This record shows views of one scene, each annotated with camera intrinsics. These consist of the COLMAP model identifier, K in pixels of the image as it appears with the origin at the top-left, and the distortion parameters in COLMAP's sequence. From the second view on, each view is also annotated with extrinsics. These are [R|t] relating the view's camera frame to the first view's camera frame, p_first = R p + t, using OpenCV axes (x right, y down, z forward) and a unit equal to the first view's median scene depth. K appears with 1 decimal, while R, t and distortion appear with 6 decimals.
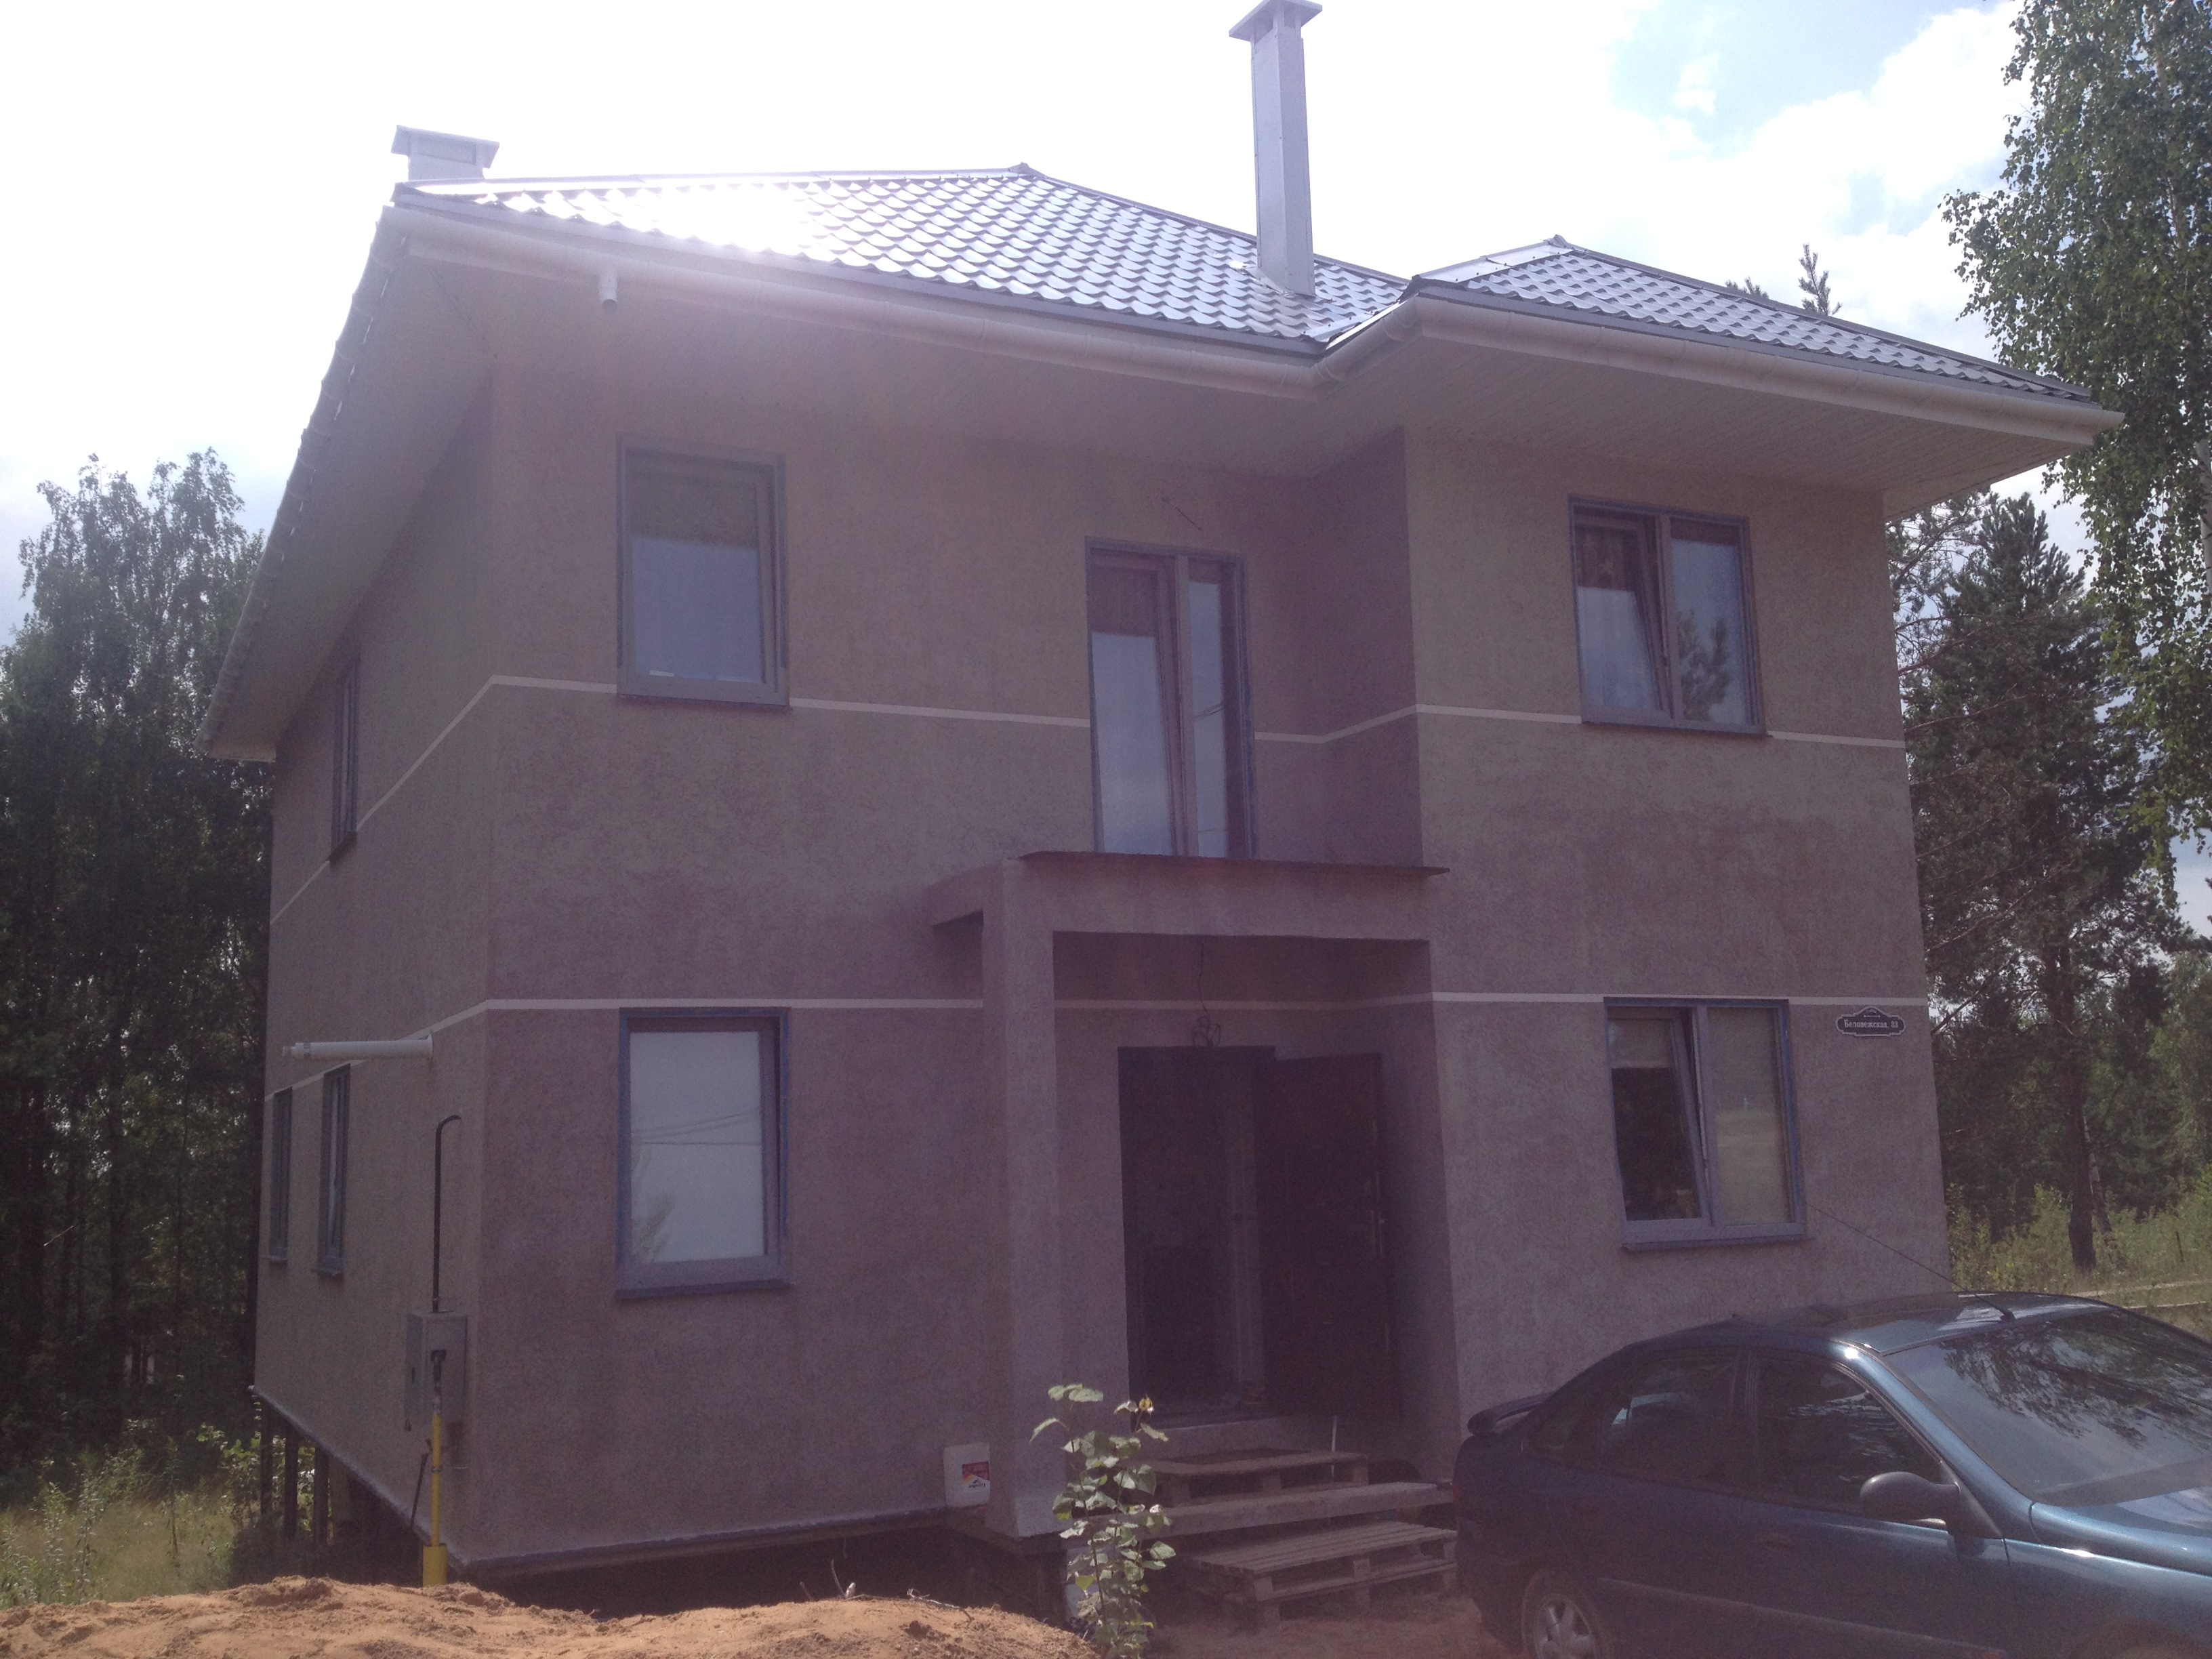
lens RADIAL K [[2112.4, 0, 1103.1], [0, 2112.4, 831.9], [0, 0, 1]] dist [0.055761, 0.000000]
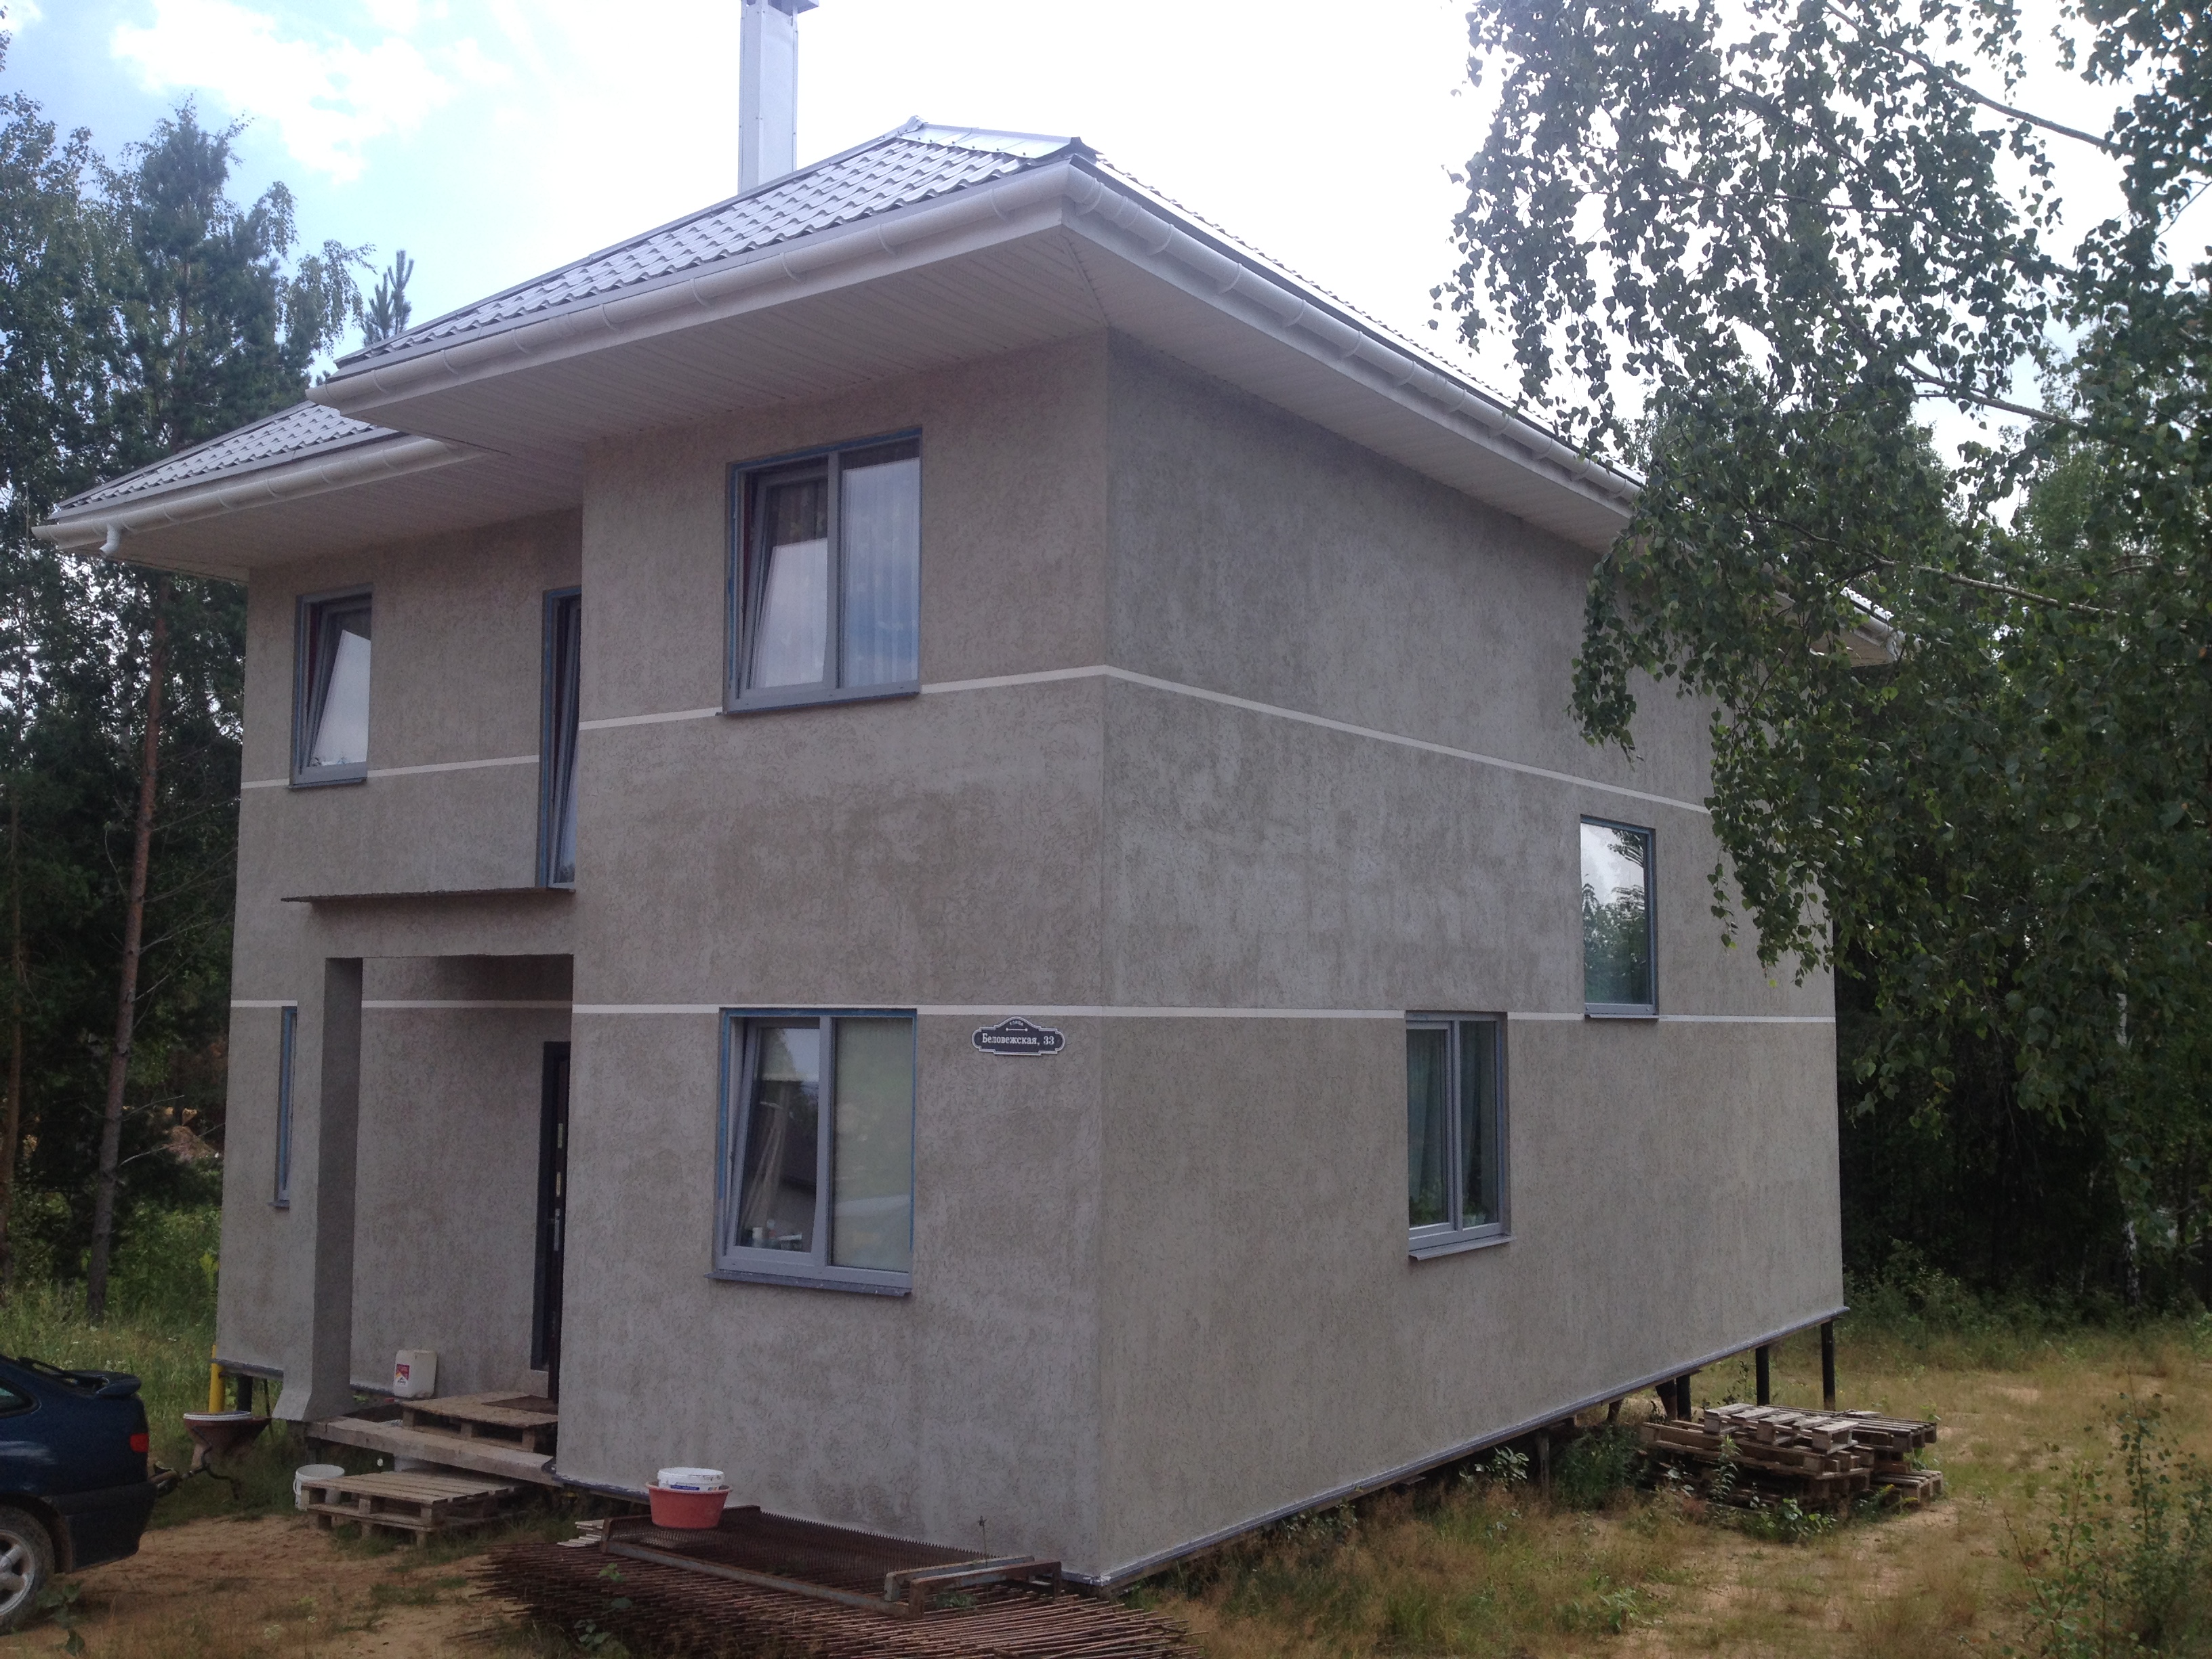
lens RADIAL K [[2112.4, 0, 1104.8], [0, 2112.4, 826.5], [0, 0, 1]] dist [0.055761, 0.000000]
pose [[0.480395, -0.040658, -0.876109, 1.099512], [0.119371, 0.992660, 0.019388, -0.000003], [0.868891, -0.113896, 0.481722, 0.675327]]
